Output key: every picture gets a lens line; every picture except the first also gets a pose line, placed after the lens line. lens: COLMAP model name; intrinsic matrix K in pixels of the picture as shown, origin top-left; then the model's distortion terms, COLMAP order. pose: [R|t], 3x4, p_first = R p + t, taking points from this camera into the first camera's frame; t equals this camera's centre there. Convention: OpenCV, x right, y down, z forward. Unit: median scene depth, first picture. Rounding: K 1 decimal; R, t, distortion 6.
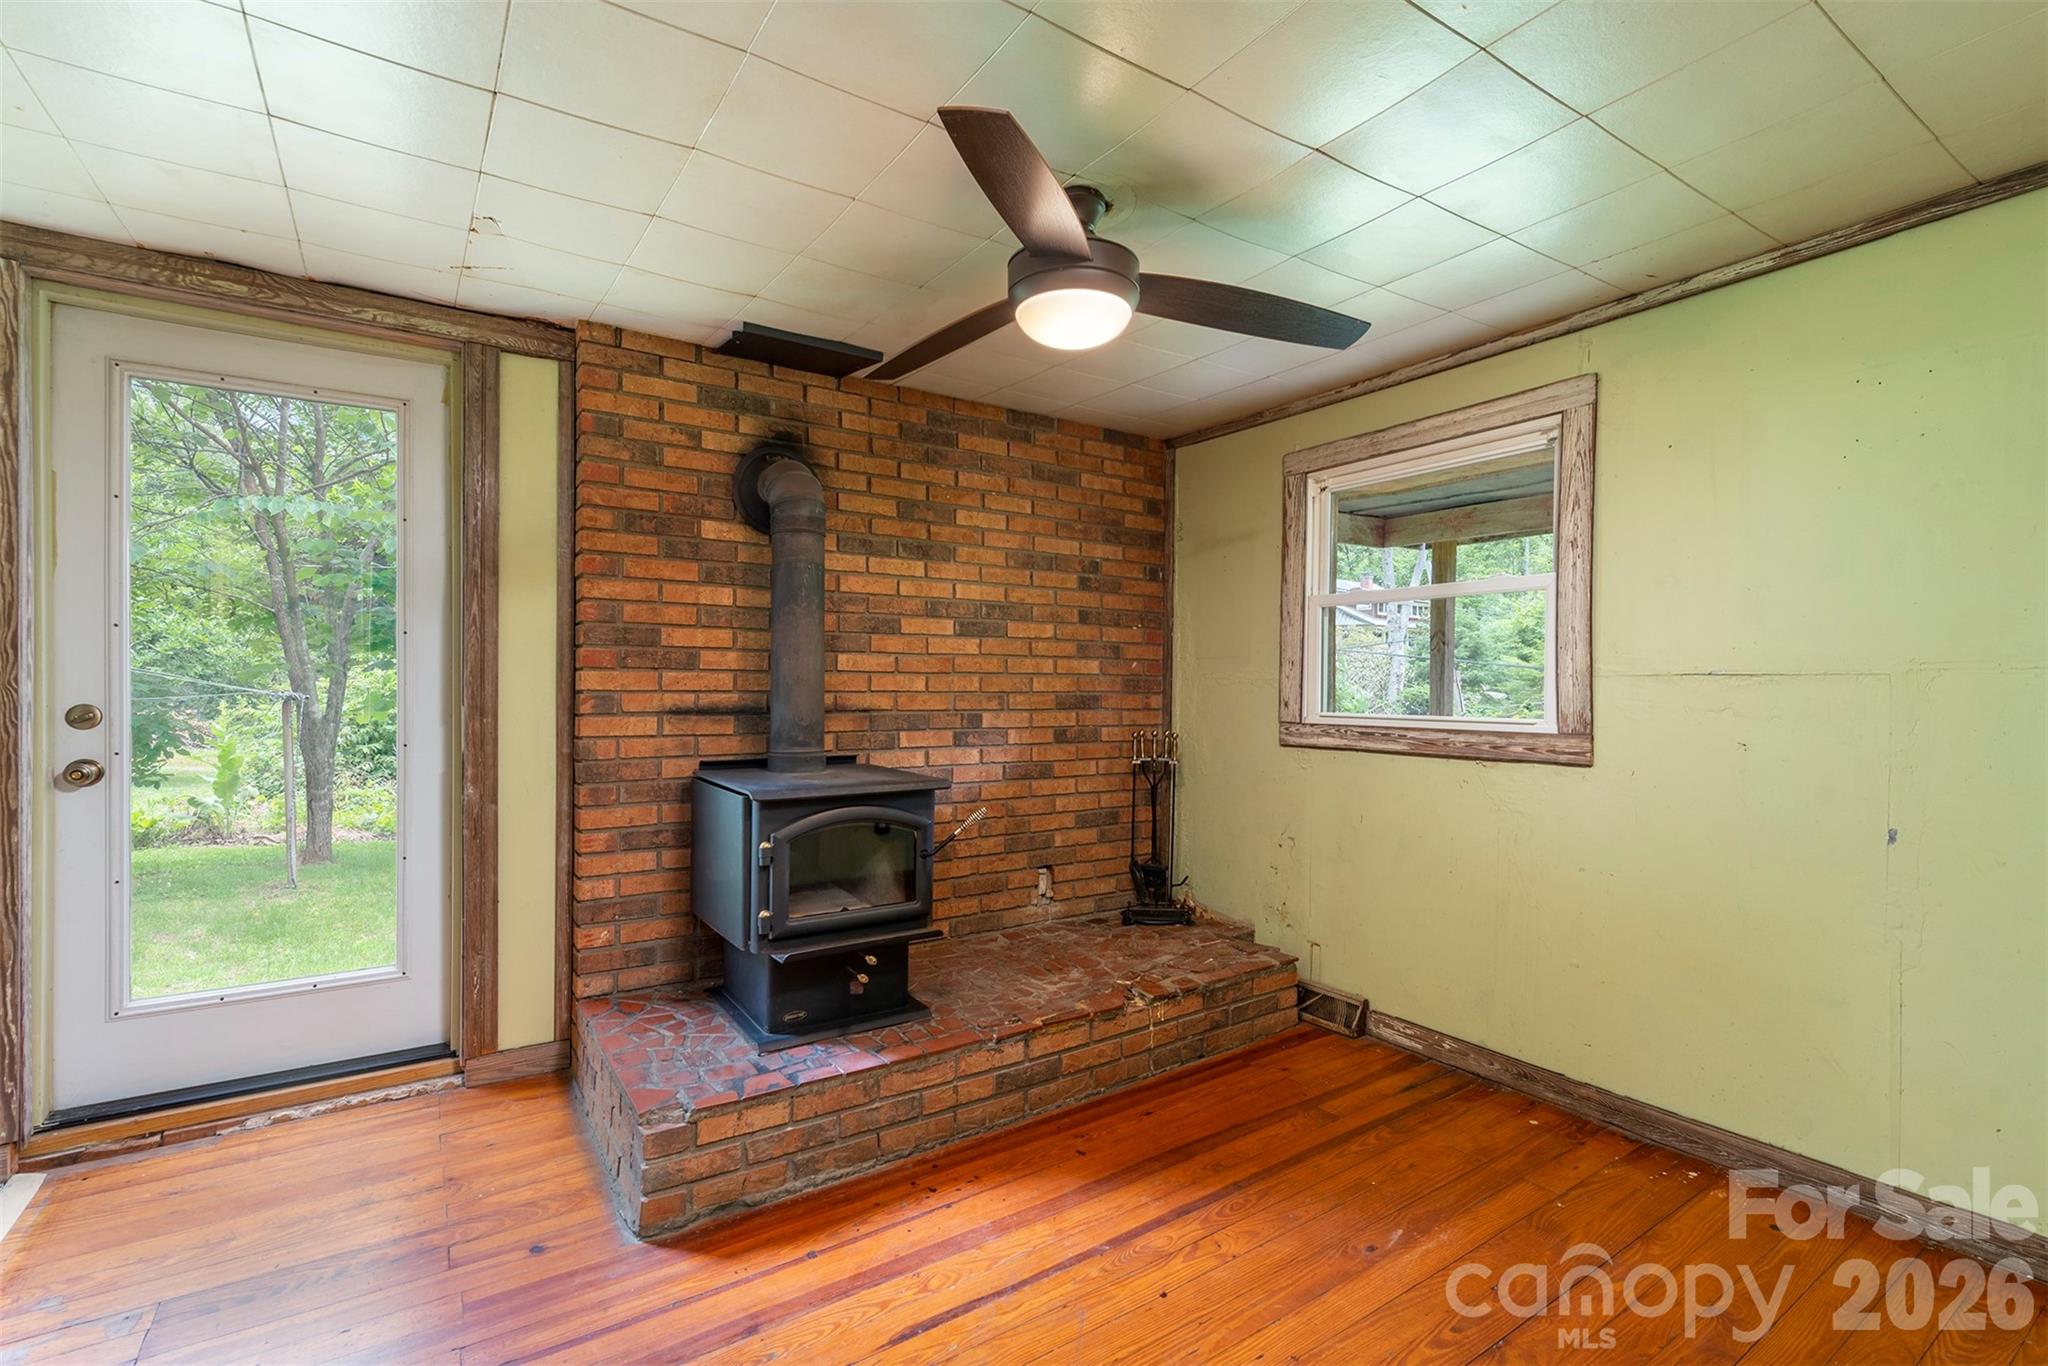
lens RADIAL K [[881.7, 0, 1083.4], [0, 881.7, 679.4], [0, 0, 1]] dist [-0.005394, -0.000387]
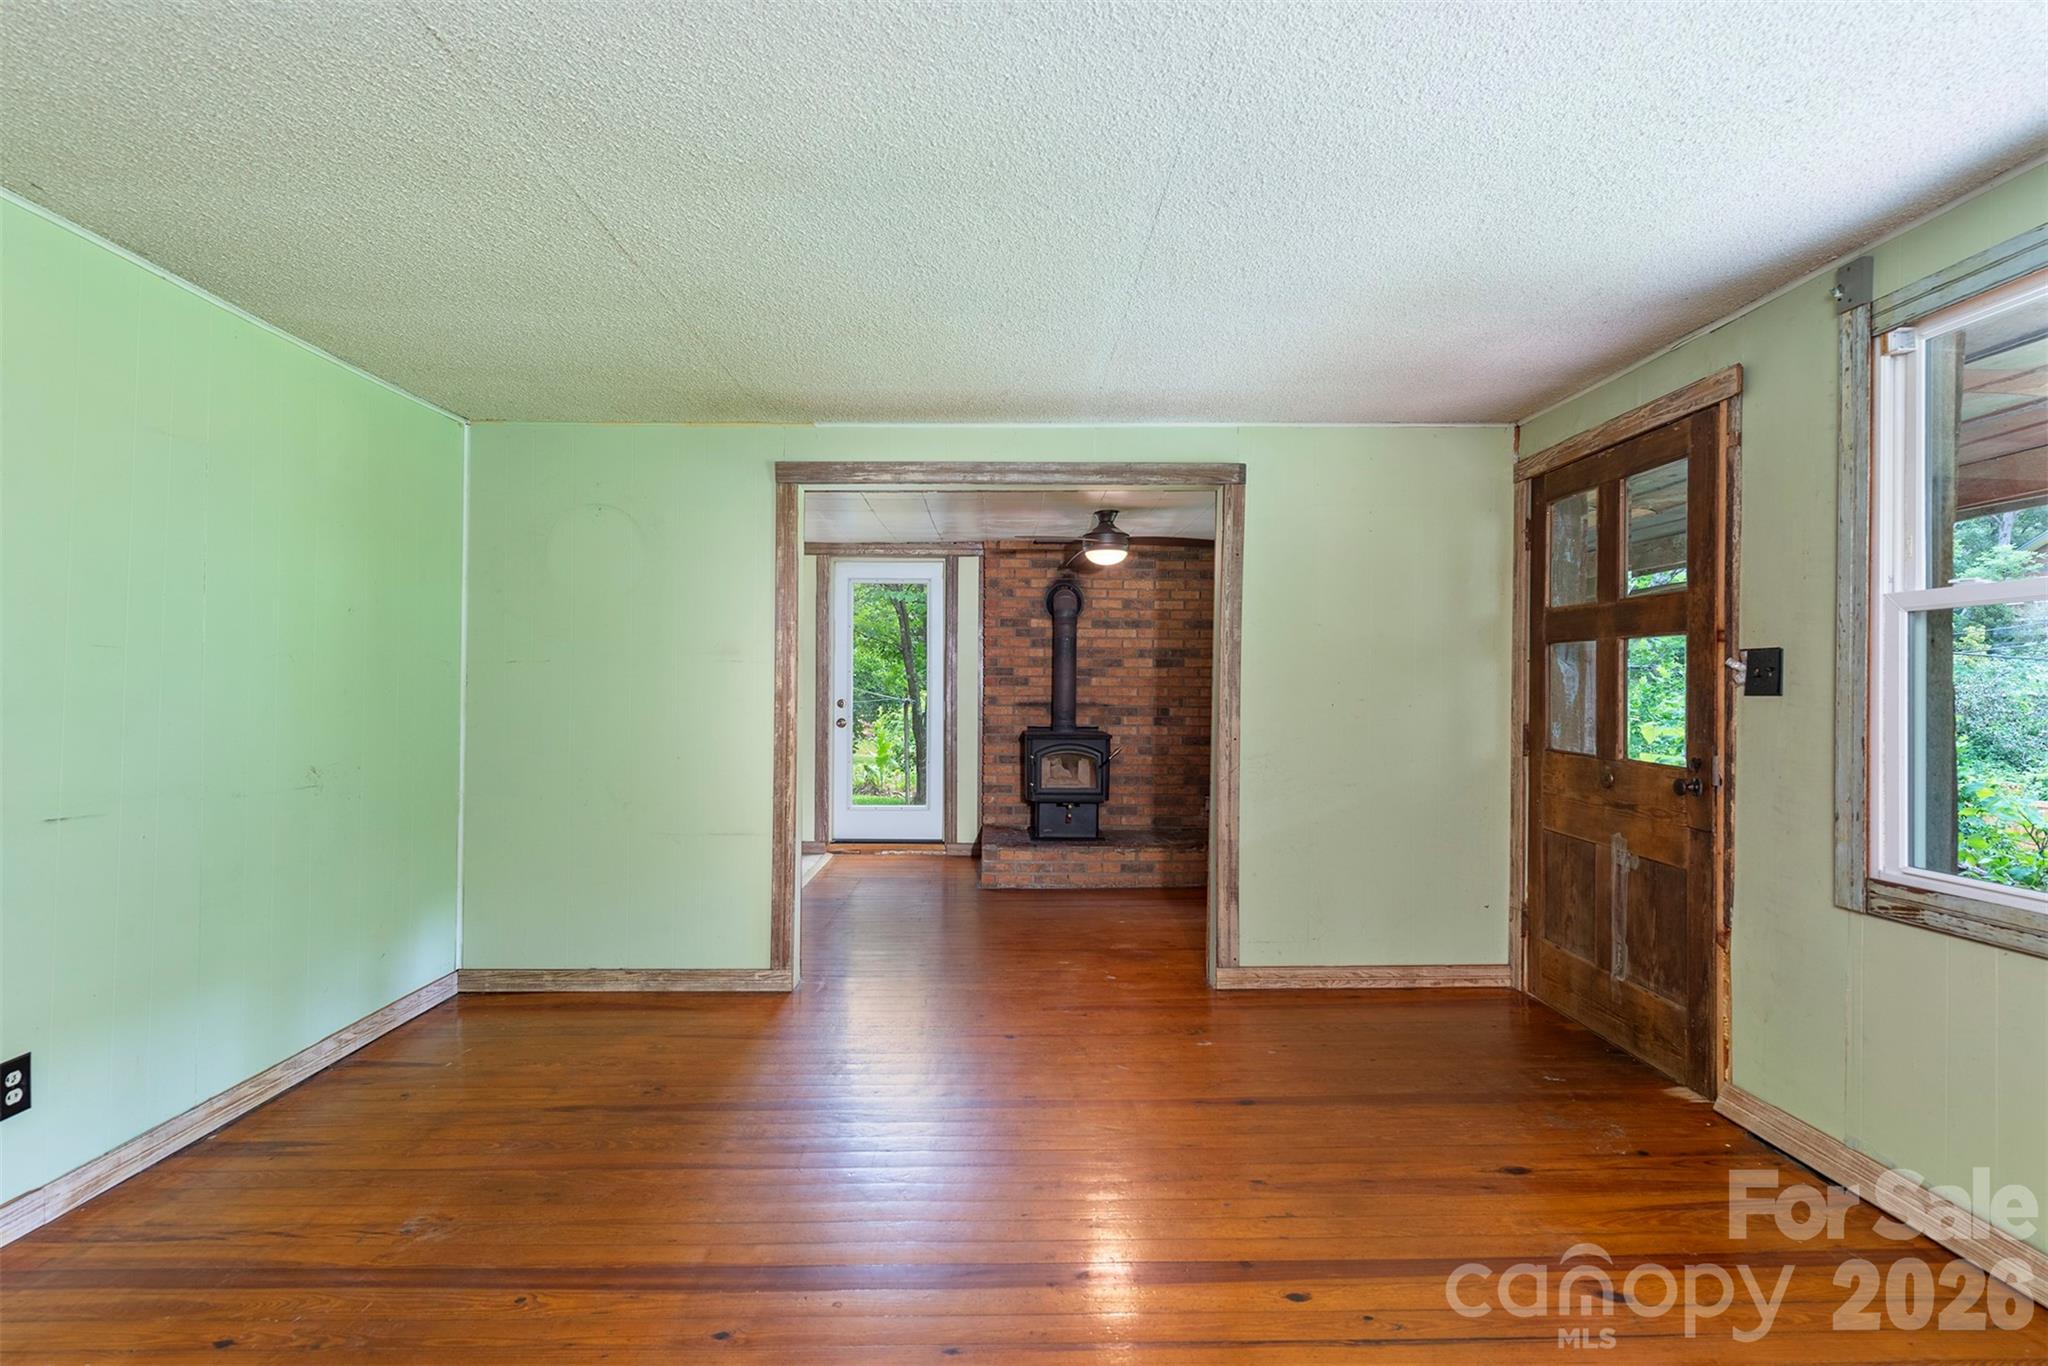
lens RADIAL K [[977.4, 0, 1022.7], [0, 977.4, 676.6], [0, 0, 1]] dist [0.012338, -0.005030]
pose [[0.806103, -0.010589, -0.591681, 0.989335], [0.001773, 0.999879, -0.015480, 0.003559], [0.591773, 0.011429, 0.806024, -0.985270]]
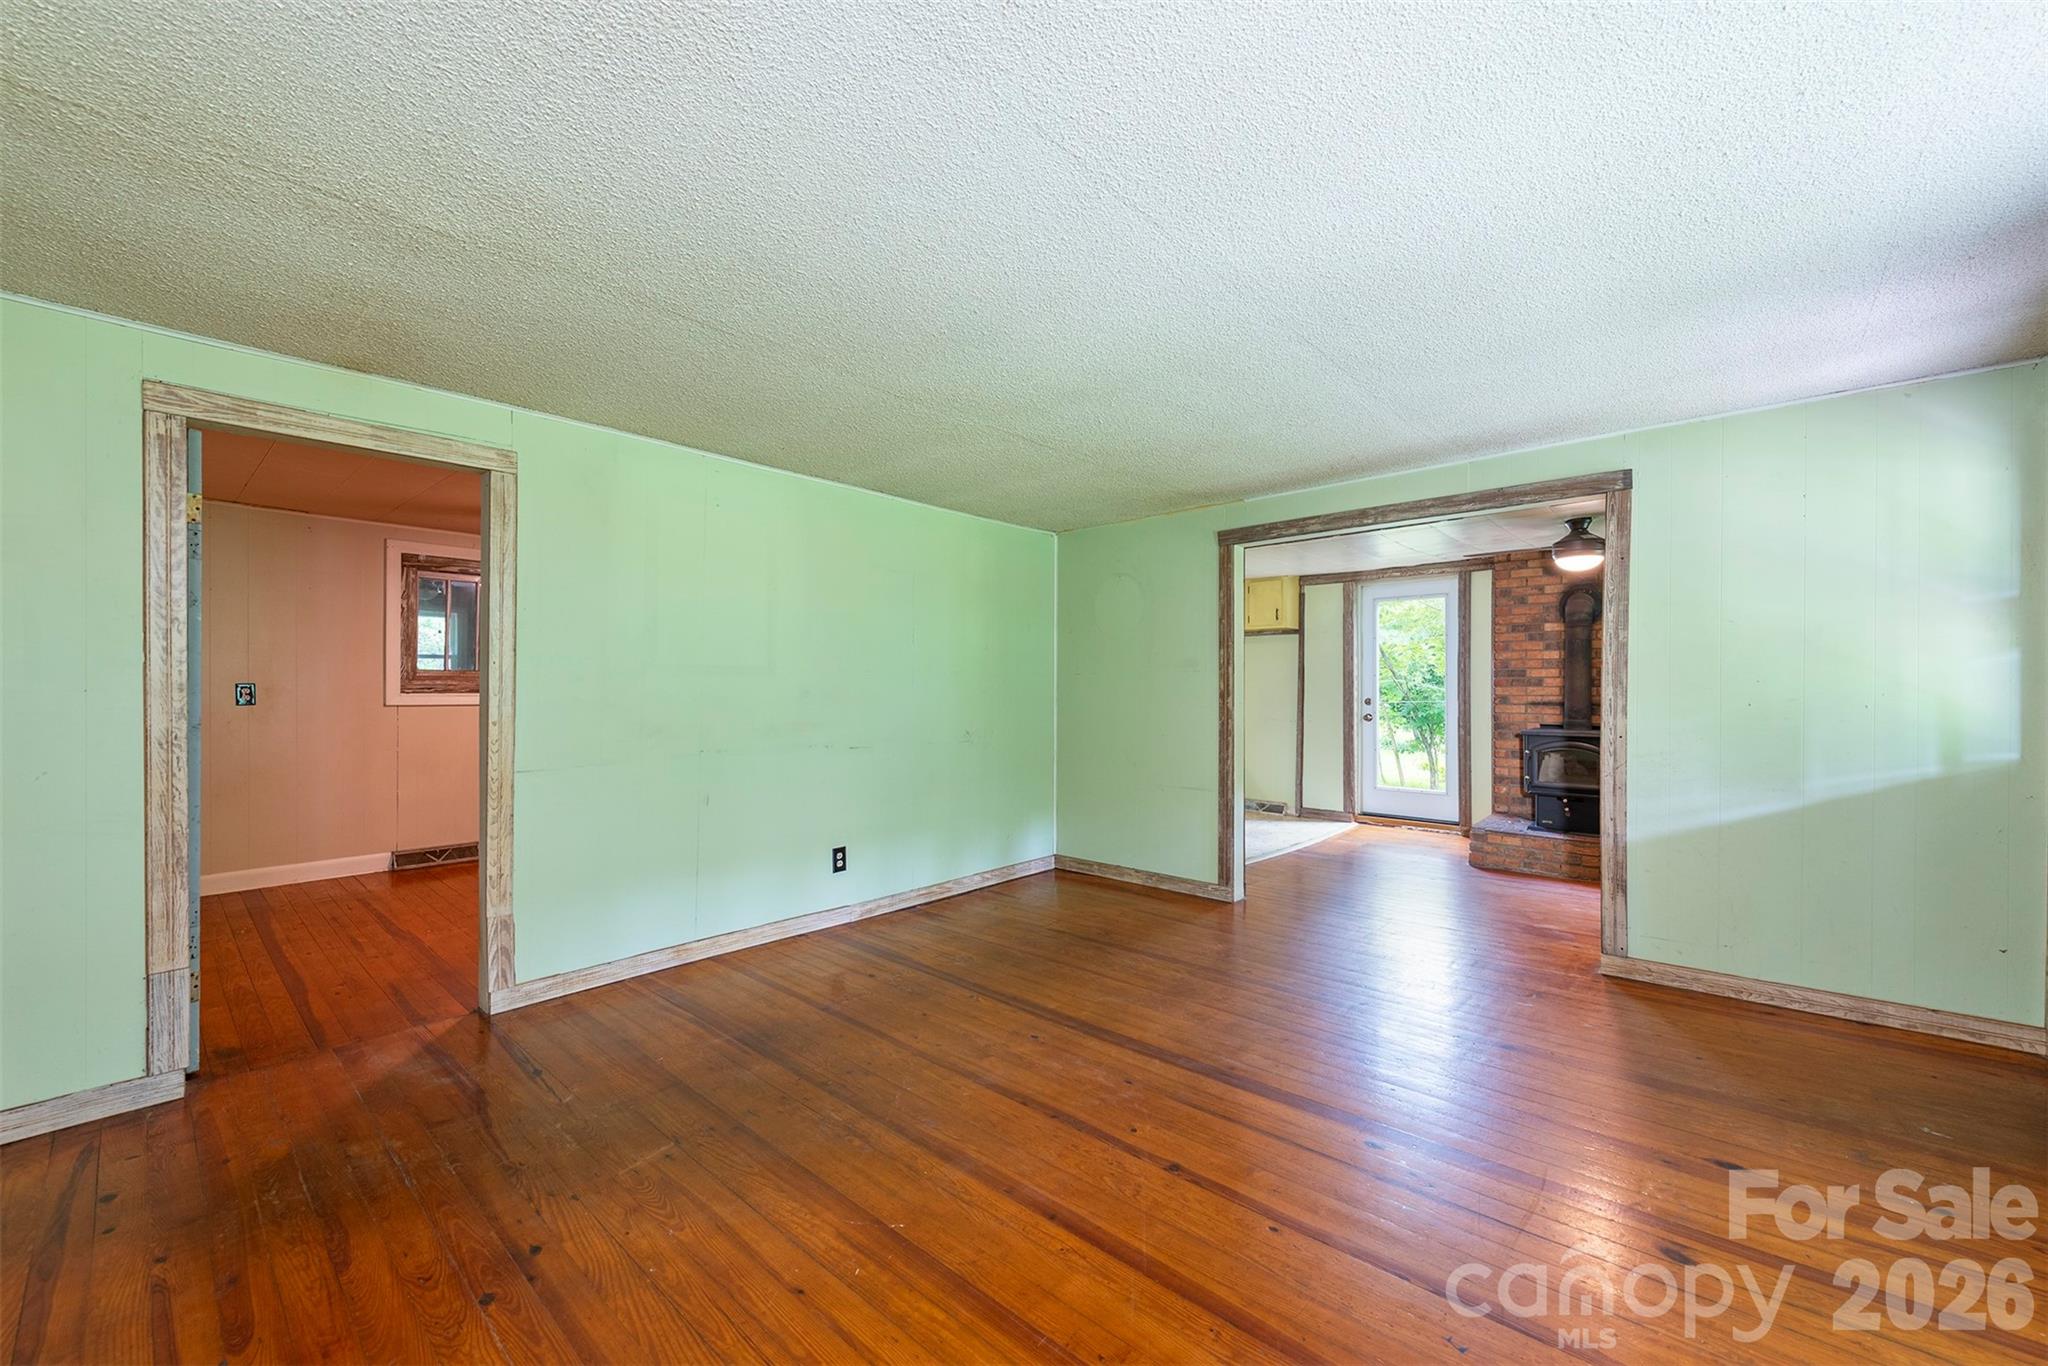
lens RADIAL K [[806.4, 0, 1014.8], [0, 806.4, 680.0], [0, 0, 1]] dist [0.002612, -0.001551]
pose [[0.180919, -0.016979, -0.983351, 1.411676], [0.001331, 0.999854, -0.017019, 0.006872], [0.983497, 0.001771, 0.180916, -0.783157]]
